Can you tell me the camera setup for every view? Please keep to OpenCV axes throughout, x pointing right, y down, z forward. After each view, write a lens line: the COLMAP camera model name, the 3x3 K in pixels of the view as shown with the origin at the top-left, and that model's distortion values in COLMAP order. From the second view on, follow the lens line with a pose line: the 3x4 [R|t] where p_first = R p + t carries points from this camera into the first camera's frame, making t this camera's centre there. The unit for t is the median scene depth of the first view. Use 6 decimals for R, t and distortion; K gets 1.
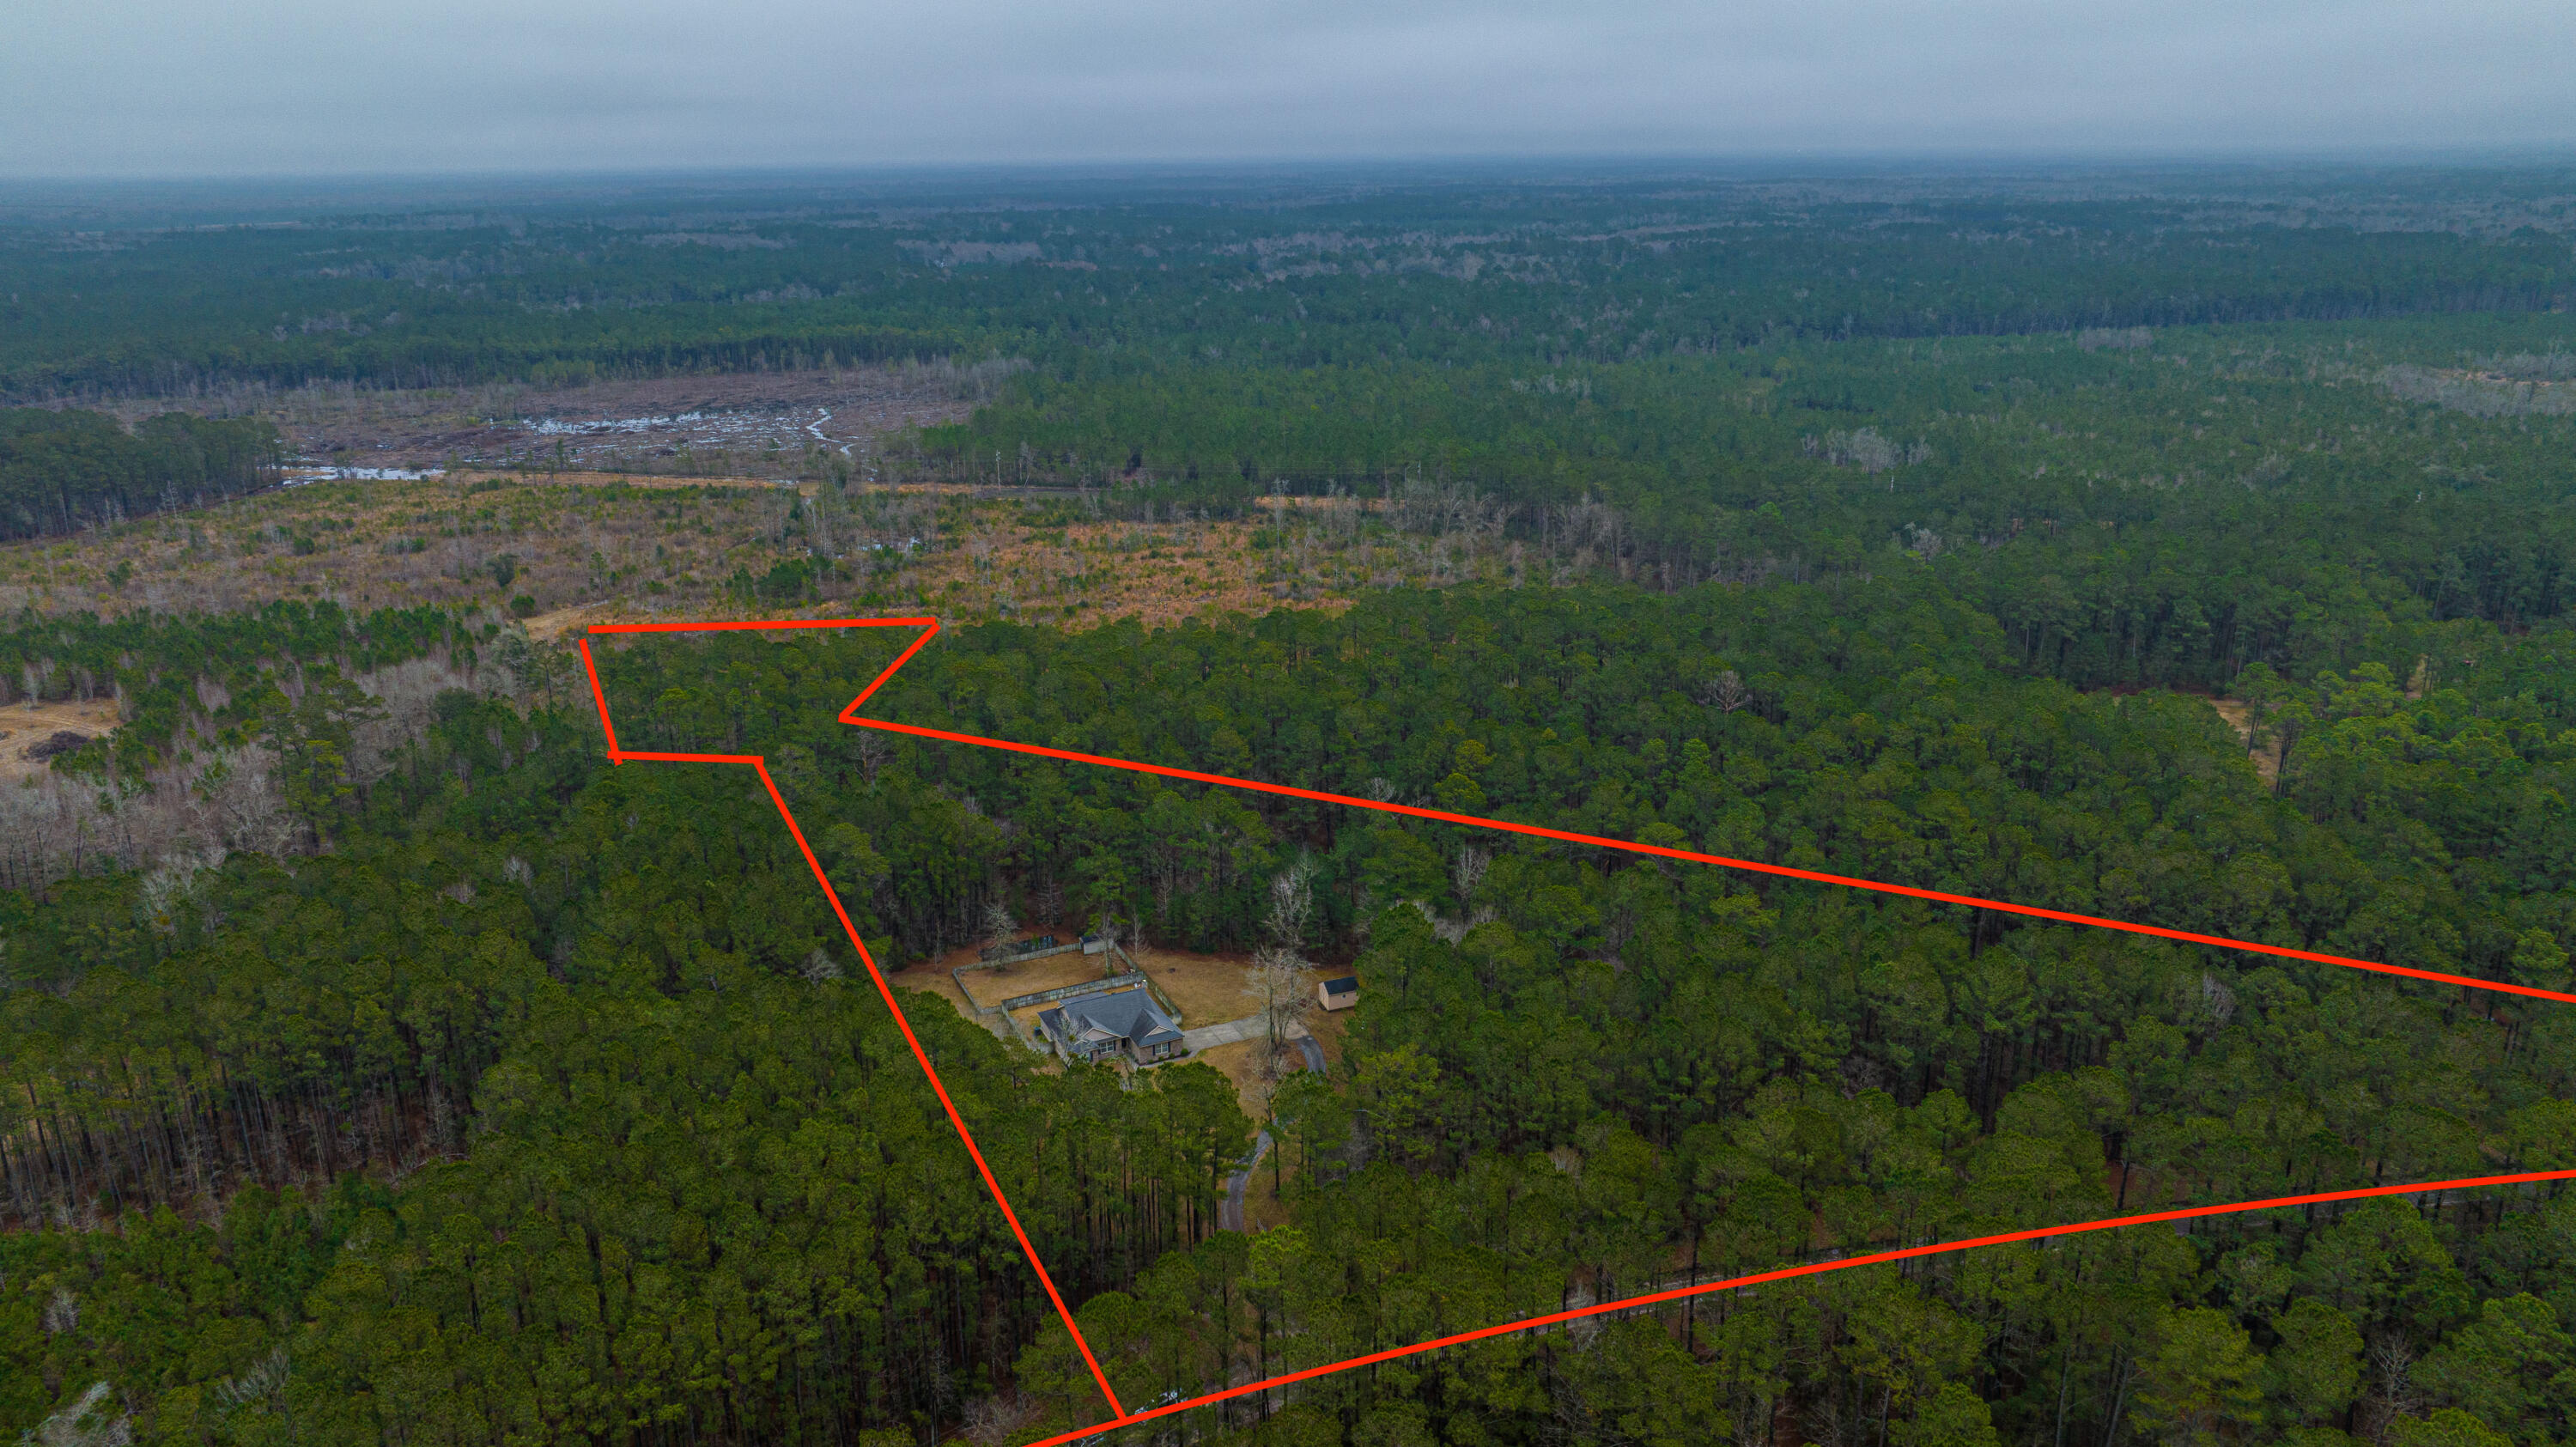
lens RADIAL K [[1808.2, 0, 1291.3], [0, 1808.2, 718.9], [0, 0, 1]] dist [0.008660, -0.070711]
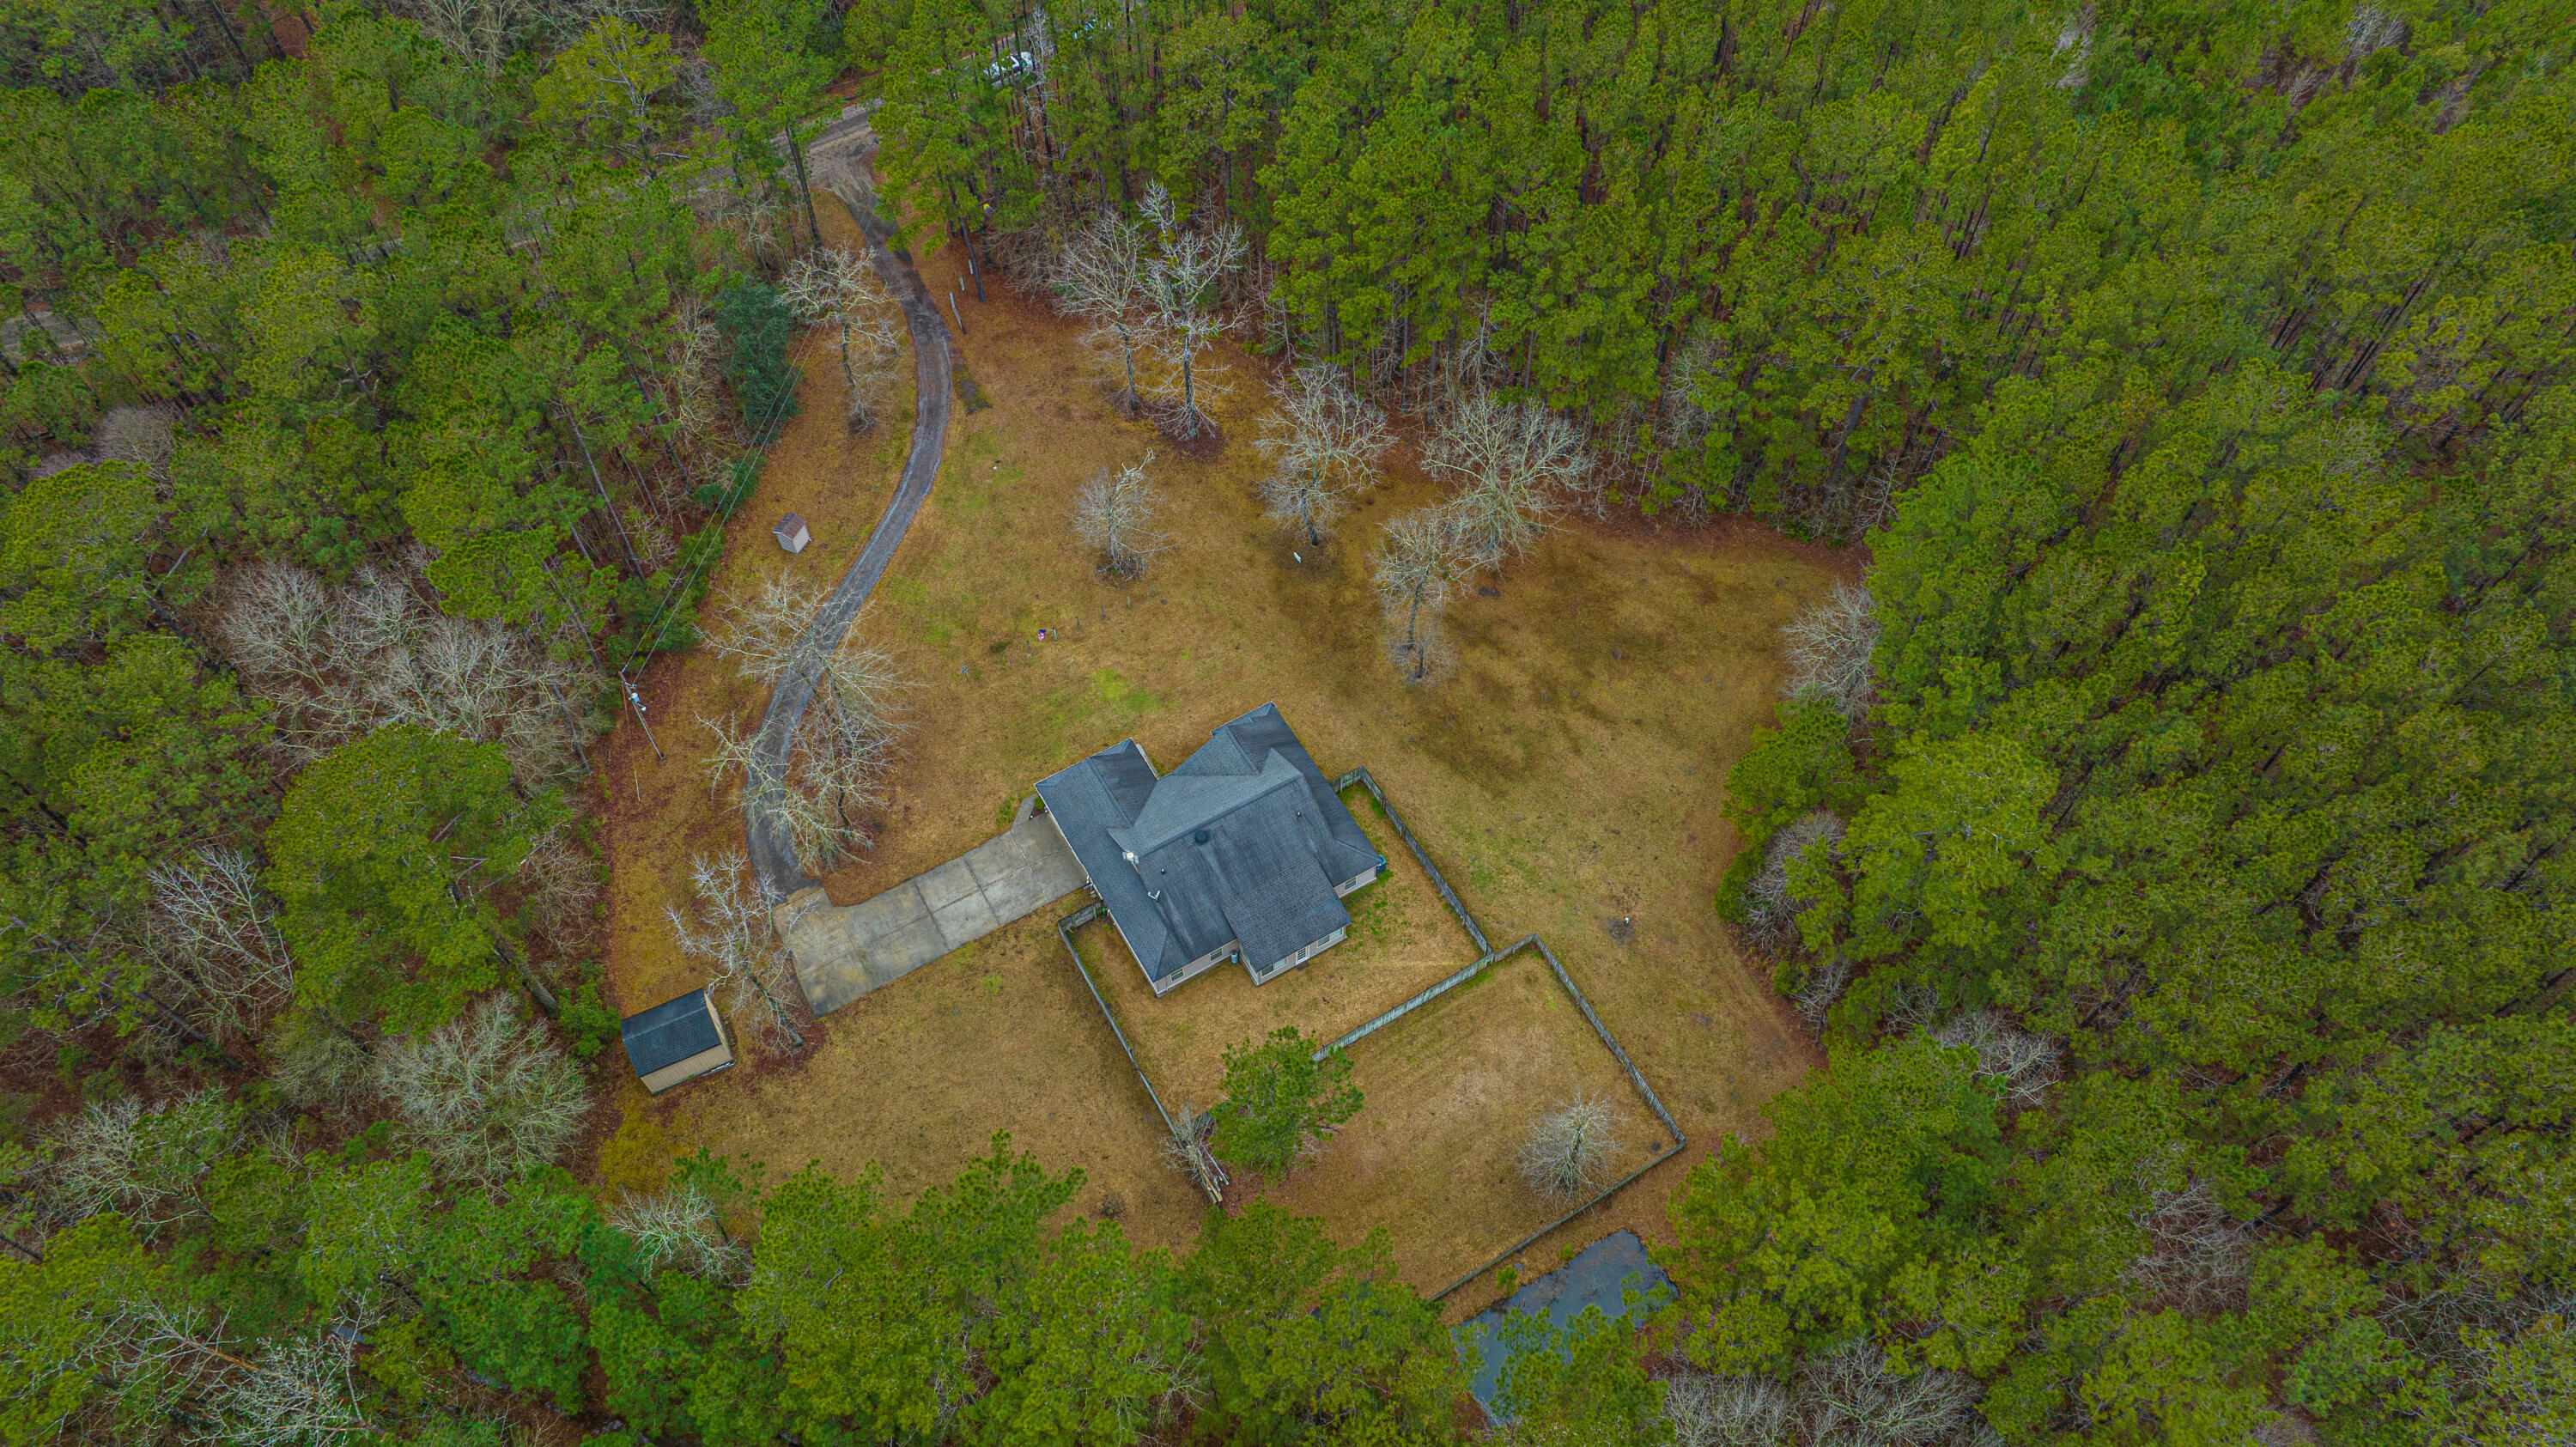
lens RADIAL K [[1806.5, 0, 1290.0], [0, 1806.5, 723.2], [0, 0, 1]] dist [-0.018732, -0.000030]
pose [[-0.995934, 0.083438, -0.033956, -0.076454], [-0.010366, 0.268289, 0.963283, -0.192354], [0.089484, 0.959718, -0.266334, 0.779726]]
